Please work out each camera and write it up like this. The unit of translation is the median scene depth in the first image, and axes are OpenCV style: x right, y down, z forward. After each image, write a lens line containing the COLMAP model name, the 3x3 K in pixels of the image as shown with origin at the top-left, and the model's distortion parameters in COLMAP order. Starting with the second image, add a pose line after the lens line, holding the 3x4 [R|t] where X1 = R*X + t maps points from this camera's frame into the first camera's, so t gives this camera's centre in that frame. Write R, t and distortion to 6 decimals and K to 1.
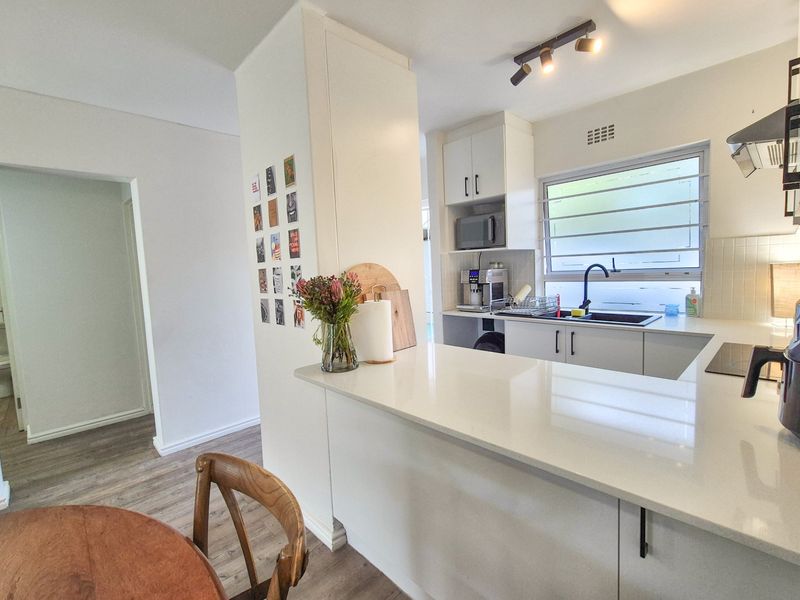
lens RADIAL K [[369.7, 0, 398.8], [0, 369.7, 296.7], [0, 0, 1]] dist [-0.001215, 0.000484]
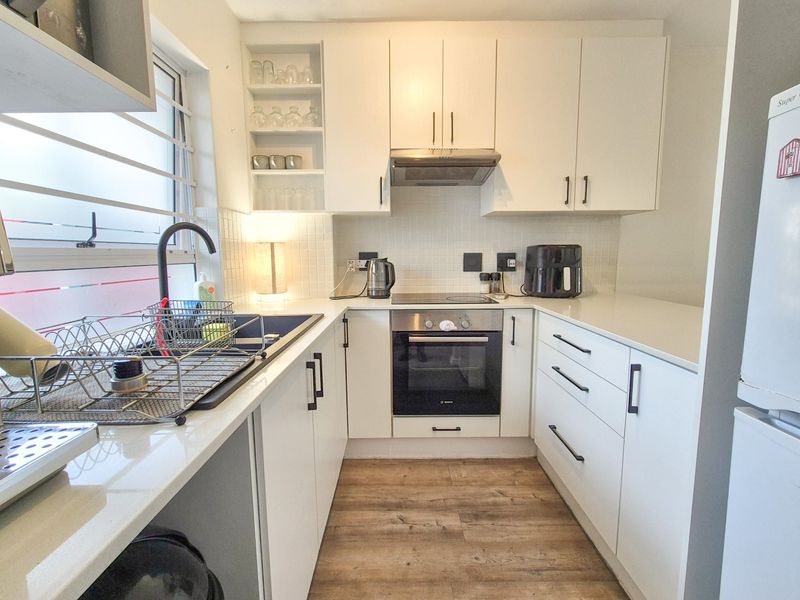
lens RADIAL K [[369.7, 0, 398.8], [0, 369.7, 296.7], [0, 0, 1]] dist [-0.001215, 0.000484]
pose [[-0.721595, -0.029523, 0.691686, 0.031808], [0.092956, 0.985912, 0.139056, -0.039044], [-0.686047, 0.164639, -0.708685, 1.158309]]
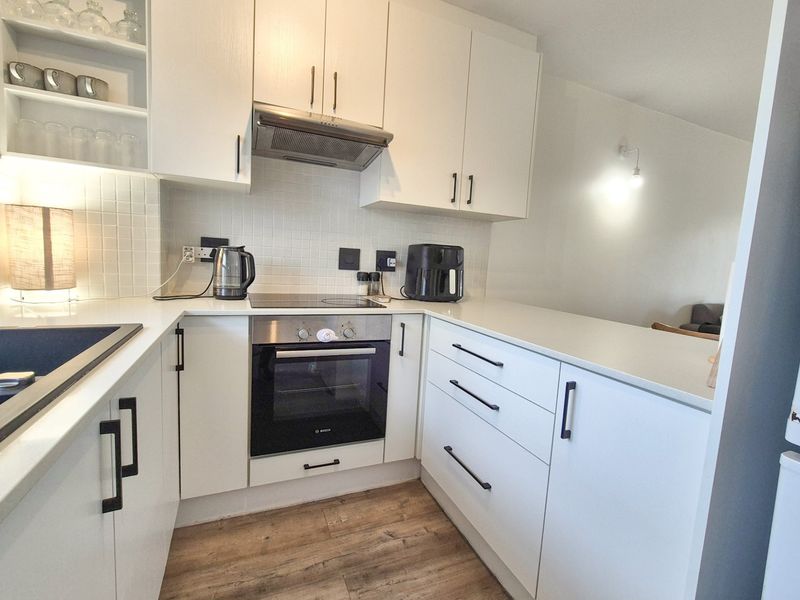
lens RADIAL K [[369.7, 0, 398.8], [0, 369.7, 296.7], [0, 0, 1]] dist [-0.001215, 0.000484]
pose [[-0.935128, -0.042752, 0.351723, 0.160232], [0.014172, 0.987386, 0.157694, -0.022109], [-0.354028, 0.152449, -0.922726, 1.070397]]
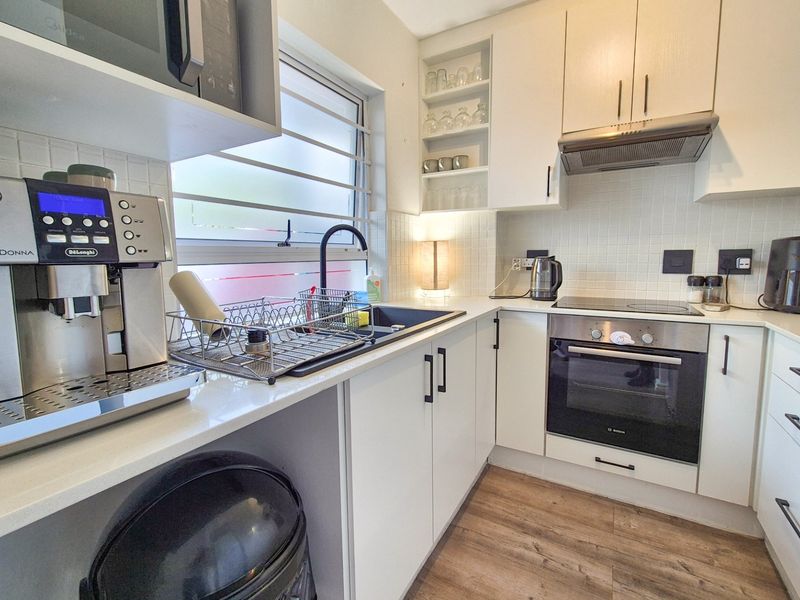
lens RADIAL K [[372.1, 0, 398.9], [0, 372.1, 294.4], [0, 0, 1]] dist [0.001127, 0.000668]
pose [[-0.273901, -0.052473, 0.960325, -0.011701], [0.095053, 0.992145, 0.081322, -0.025422], [-0.957049, 0.113556, -0.266762, 1.080756]]
